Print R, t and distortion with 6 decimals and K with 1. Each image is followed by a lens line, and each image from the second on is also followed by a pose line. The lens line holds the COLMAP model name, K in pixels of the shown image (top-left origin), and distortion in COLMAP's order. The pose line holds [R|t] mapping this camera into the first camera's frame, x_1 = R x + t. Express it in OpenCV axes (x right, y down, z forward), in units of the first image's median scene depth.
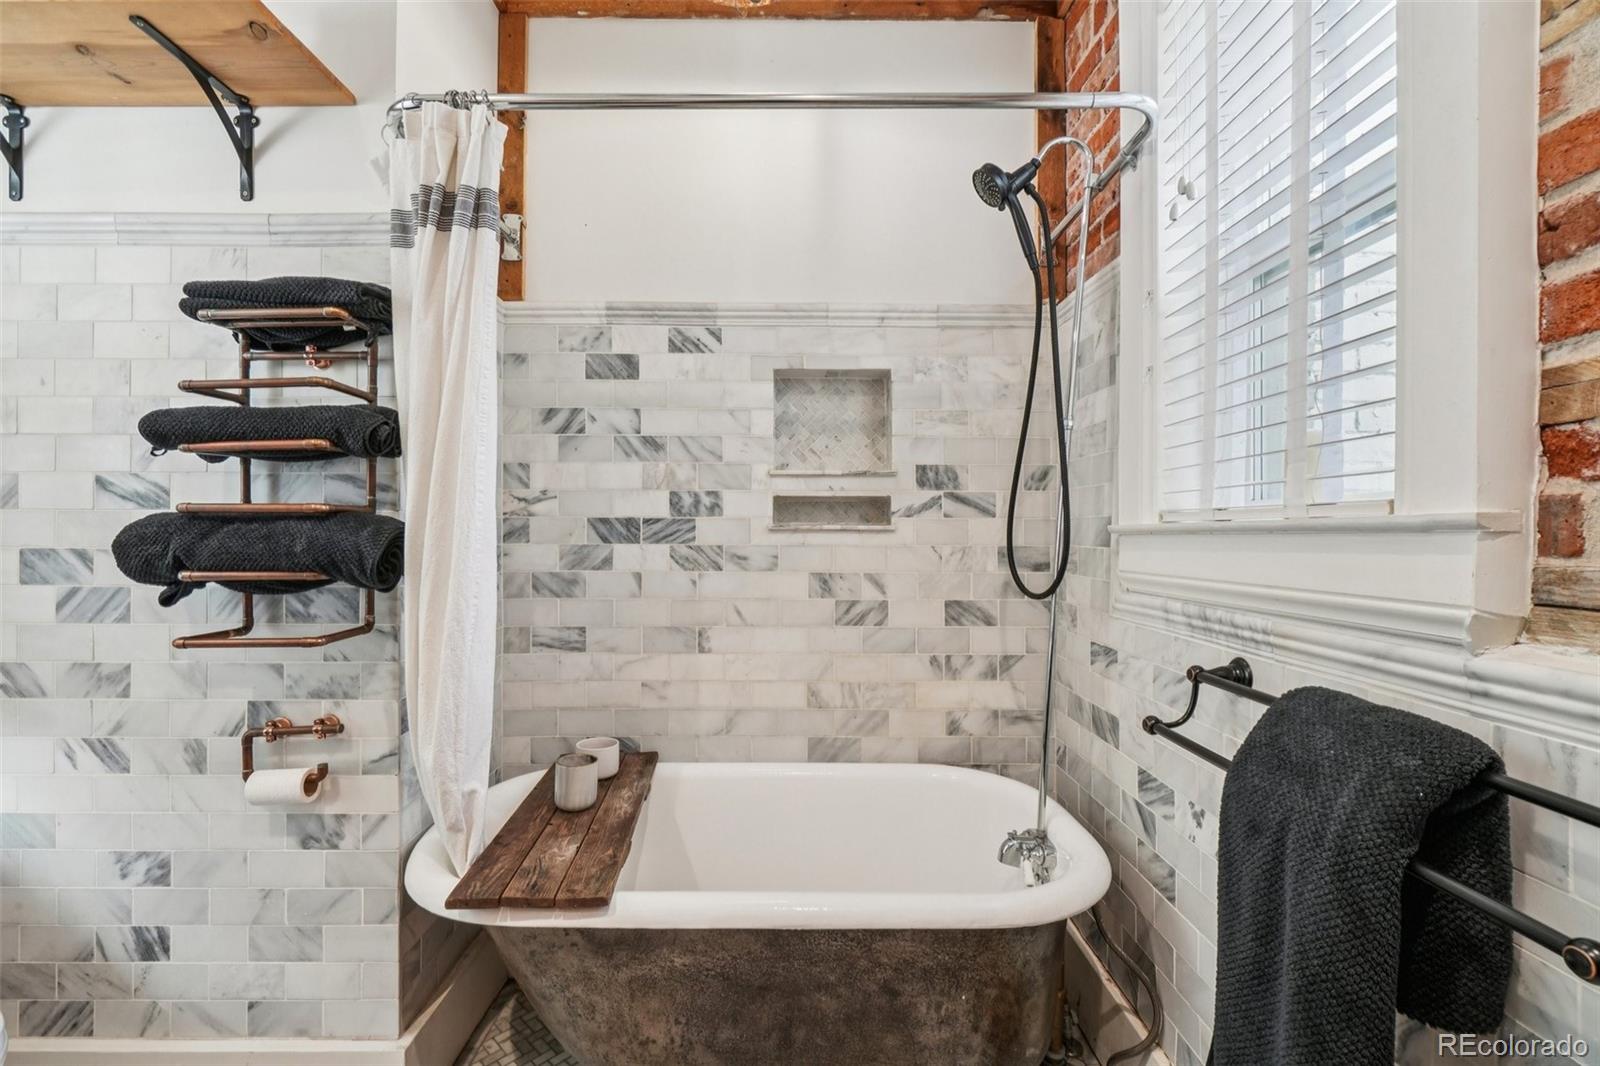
lens RADIAL K [[703.1, 0, 791.5], [0, 703.1, 523.4], [0, 0, 1]] dist [-0.001153, -0.001662]
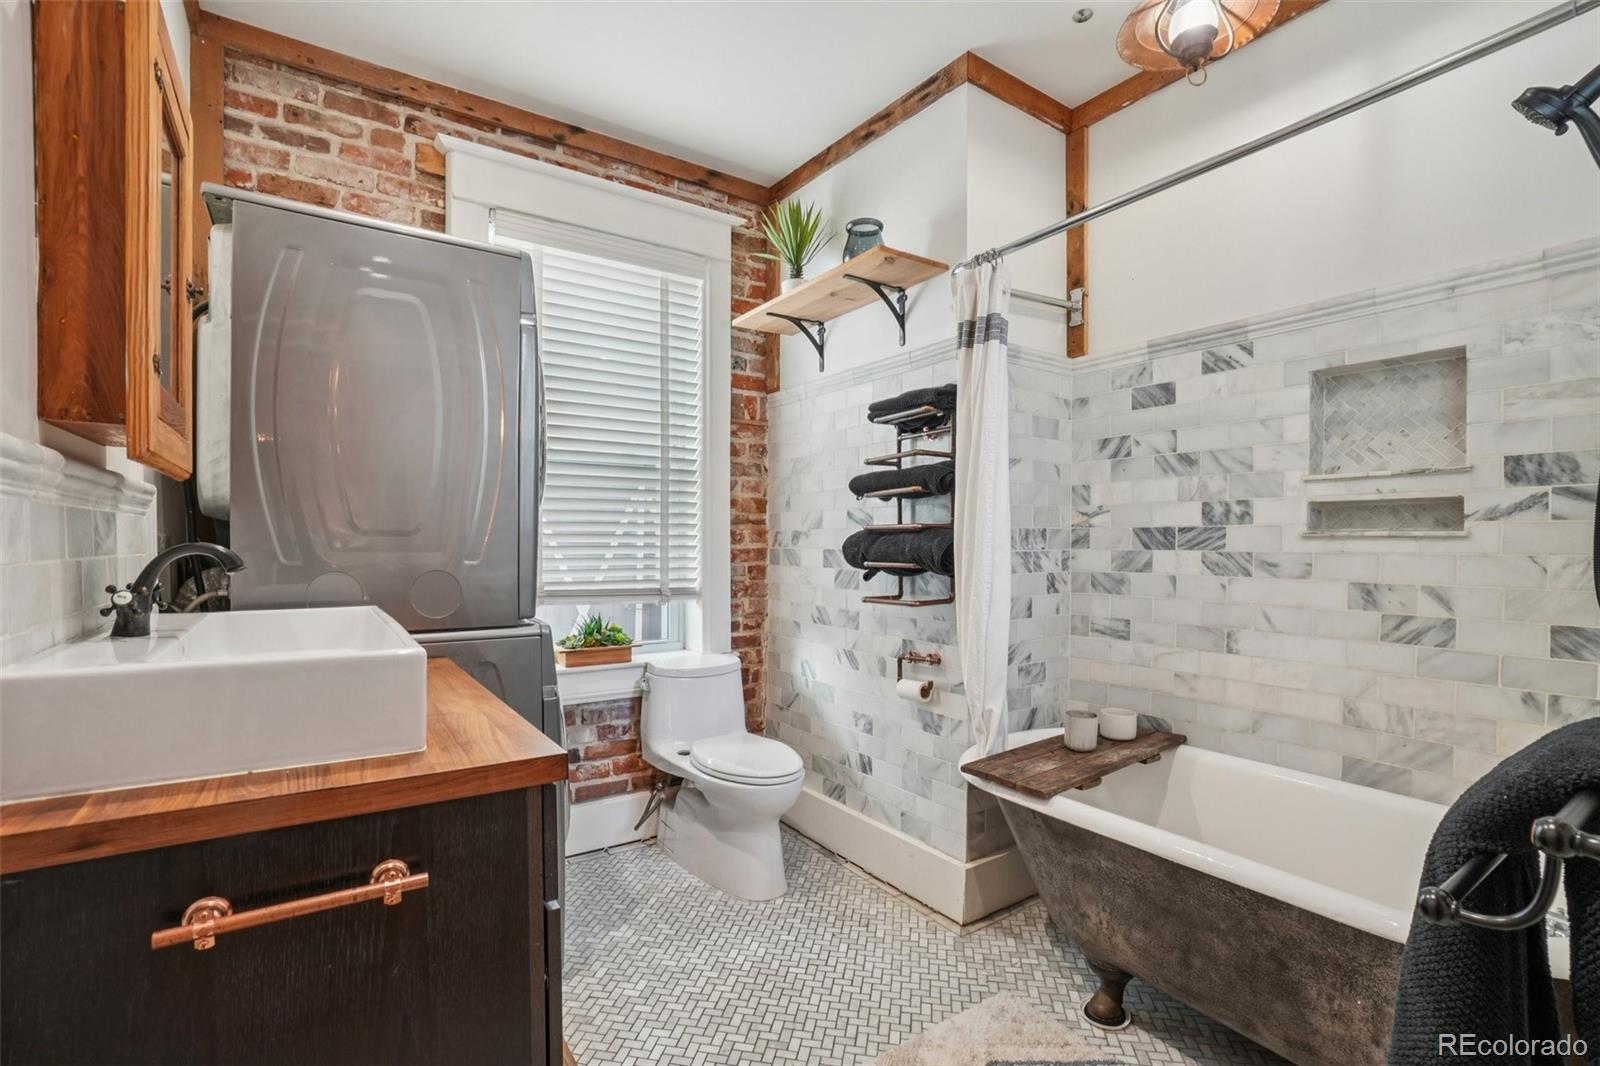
lens RADIAL K [[697.5, 0, 794.0], [0, 697.5, 527.4], [0, 0, 1]] dist [-0.001866, -0.001773]
pose [[0.560493, -0.018398, -0.827955, 0.385838], [0.013026, 0.999825, -0.013399, -0.000404], [0.828057, -0.003275, 0.560635, -0.137590]]
